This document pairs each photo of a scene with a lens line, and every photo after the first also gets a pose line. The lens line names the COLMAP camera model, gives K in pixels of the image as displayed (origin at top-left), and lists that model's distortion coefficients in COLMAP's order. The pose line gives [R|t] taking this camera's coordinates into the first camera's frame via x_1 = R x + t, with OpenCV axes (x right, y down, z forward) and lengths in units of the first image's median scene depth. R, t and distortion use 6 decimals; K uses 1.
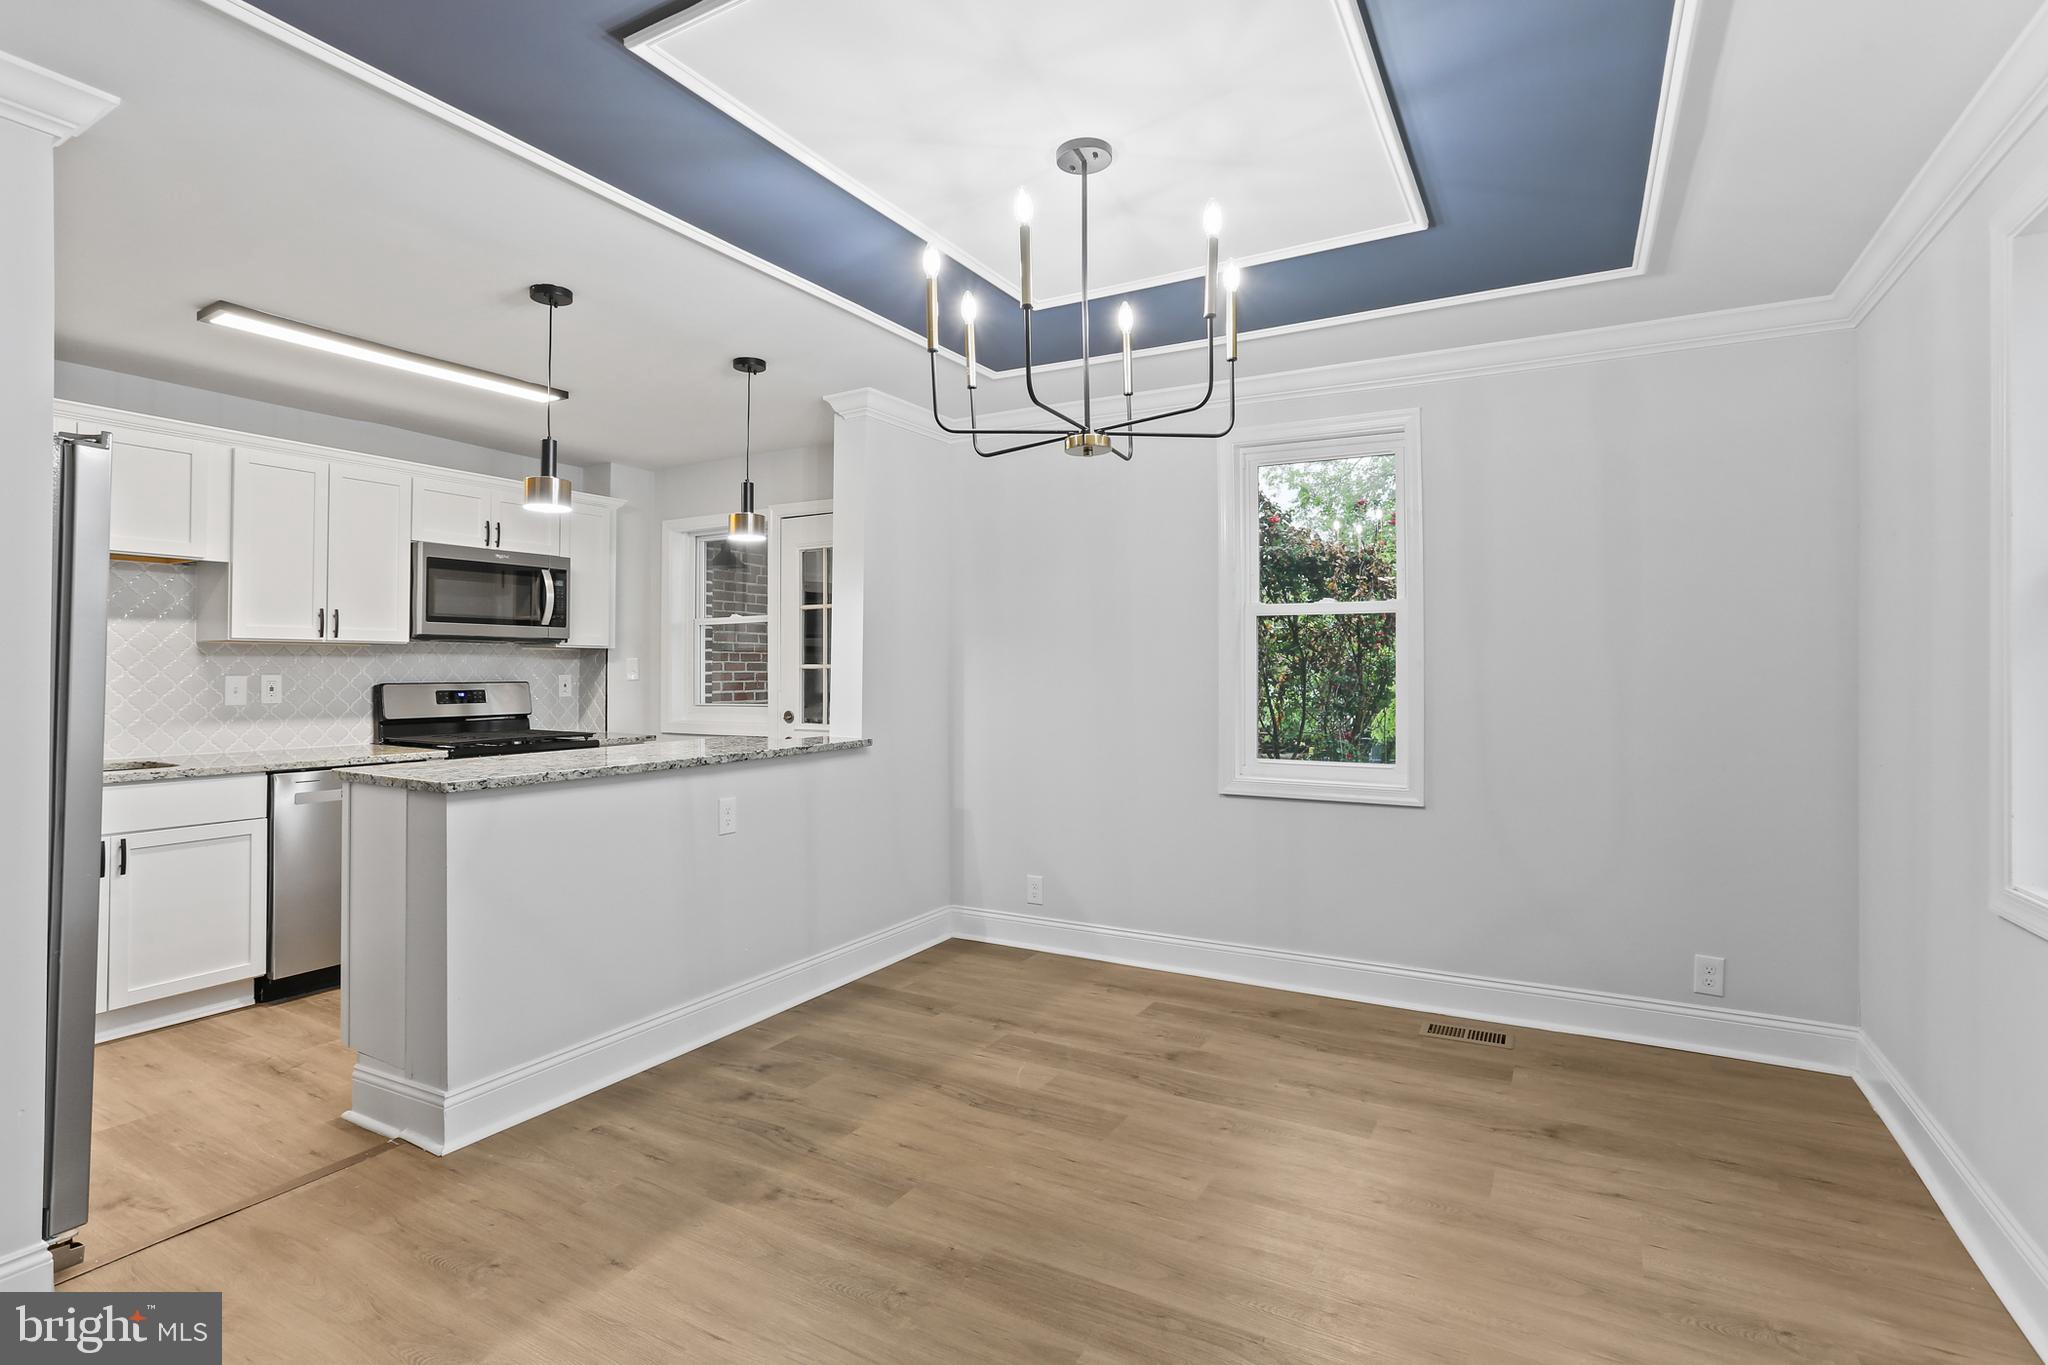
lens RADIAL K [[990.6, 0, 1004.0], [0, 990.6, 658.2], [0, 0, 1]] dist [-0.044195, 0.023271]
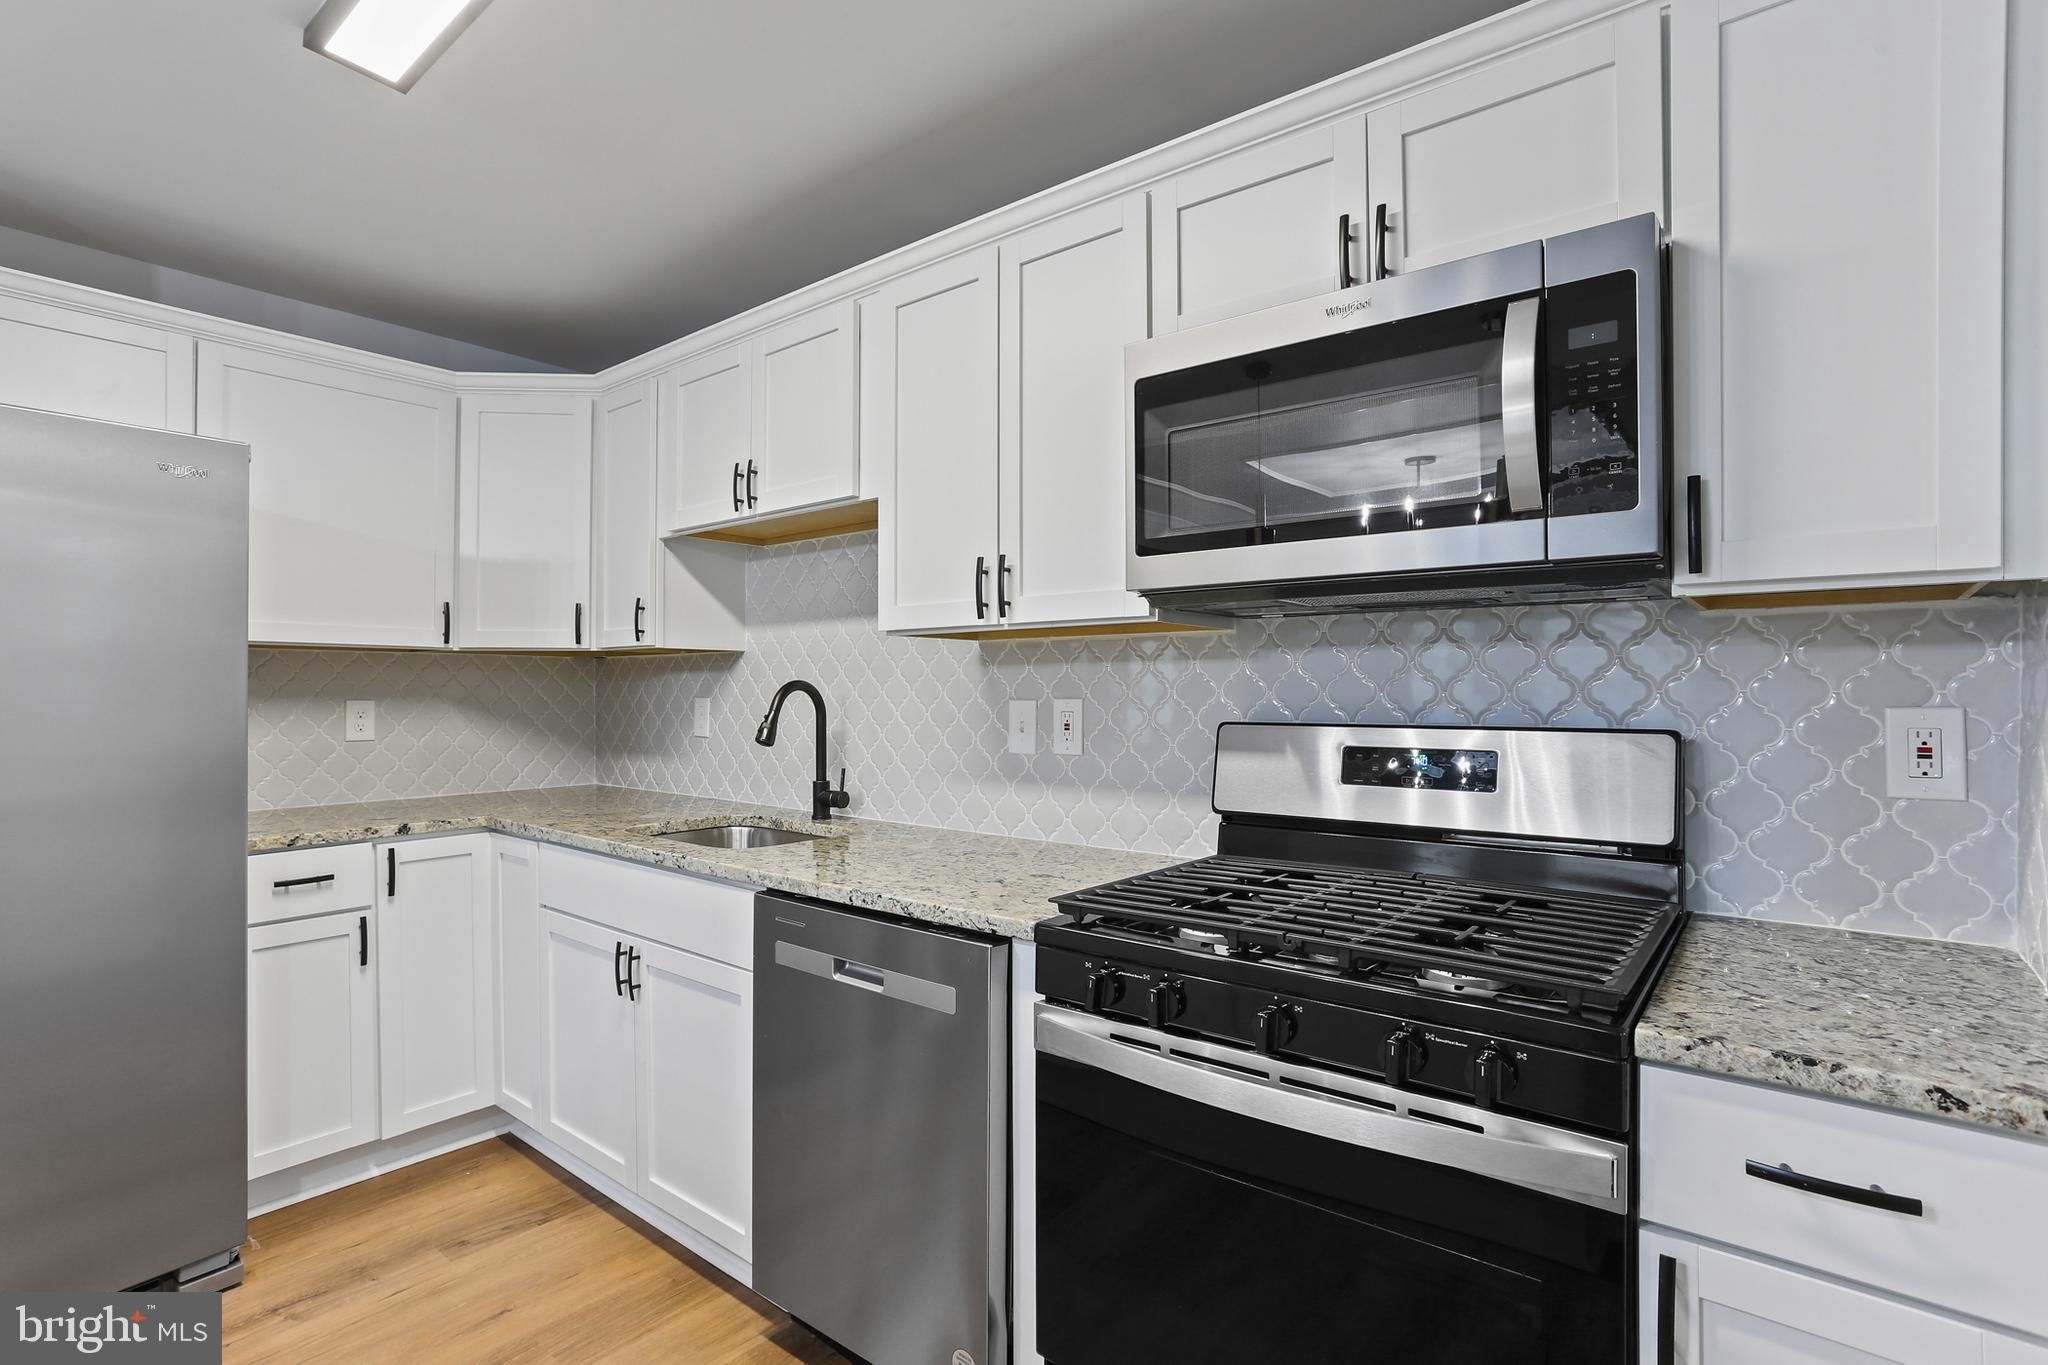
lens RADIAL K [[990.6, 0, 982.0], [0, 990.6, 689.8], [0, 0, 1]] dist [-0.044195, 0.023271]
pose [[-0.149922, -0.004436, -0.988688, -0.229885], [0.008953, 0.999943, -0.005844, 0.015140], [0.988657, -0.009728, -0.149874, 1.080122]]
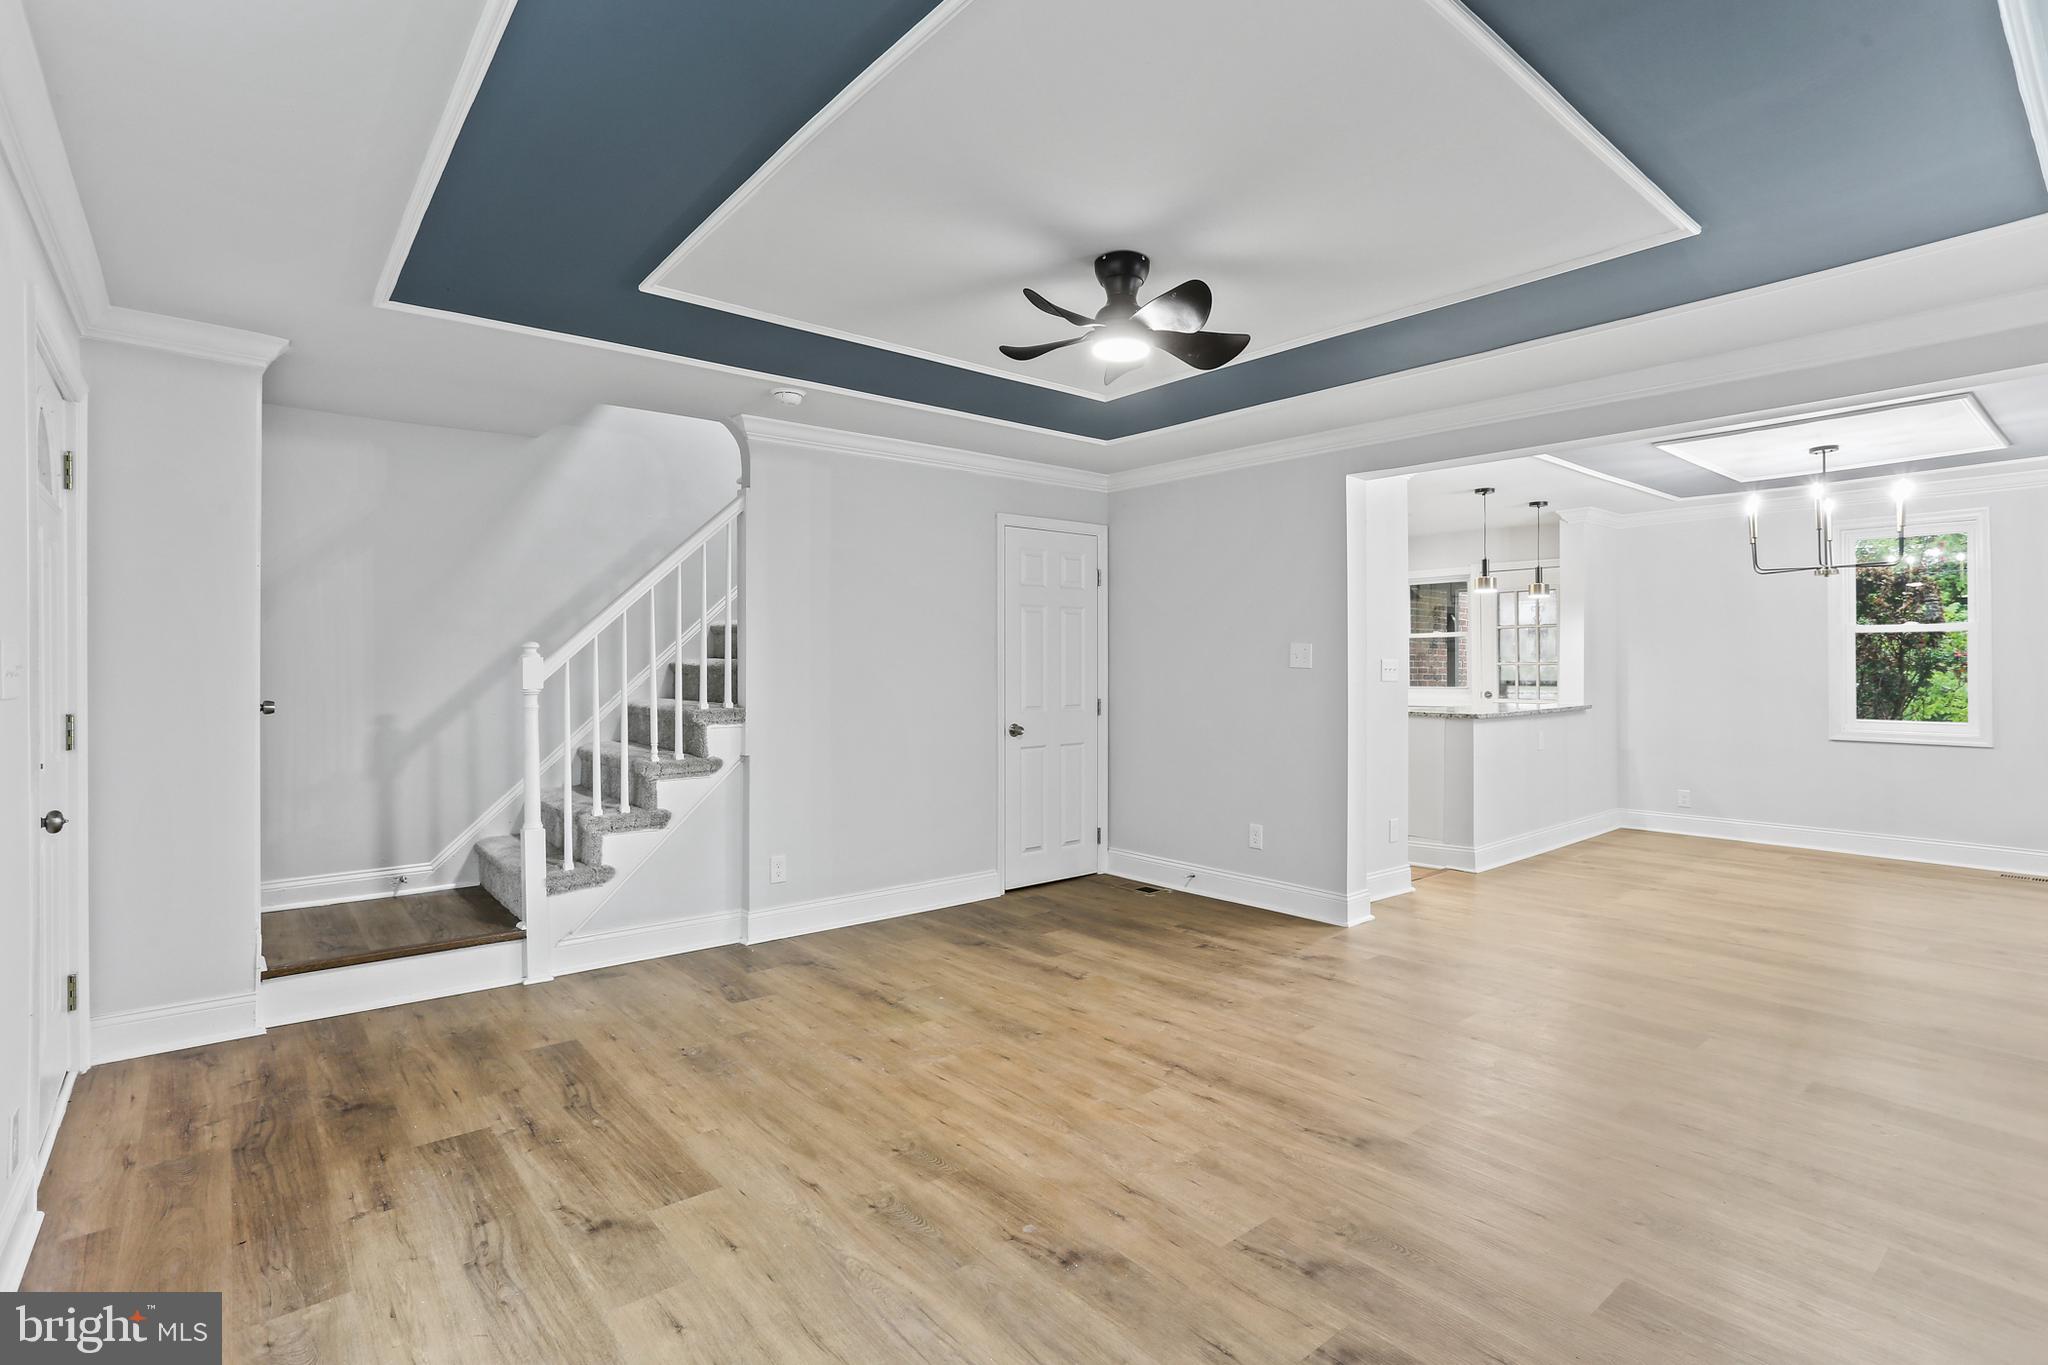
lens RADIAL K [[990.6, 0, 1034.4], [0, 990.6, 682.9], [0, 0, 1]] dist [-0.044195, 0.023271]
pose [[0.943944, 0.003517, -0.330088, -0.496604], [0.005249, 0.999657, 0.025661, -0.007153], [0.330065, -0.025955, 0.943601, -0.970550]]
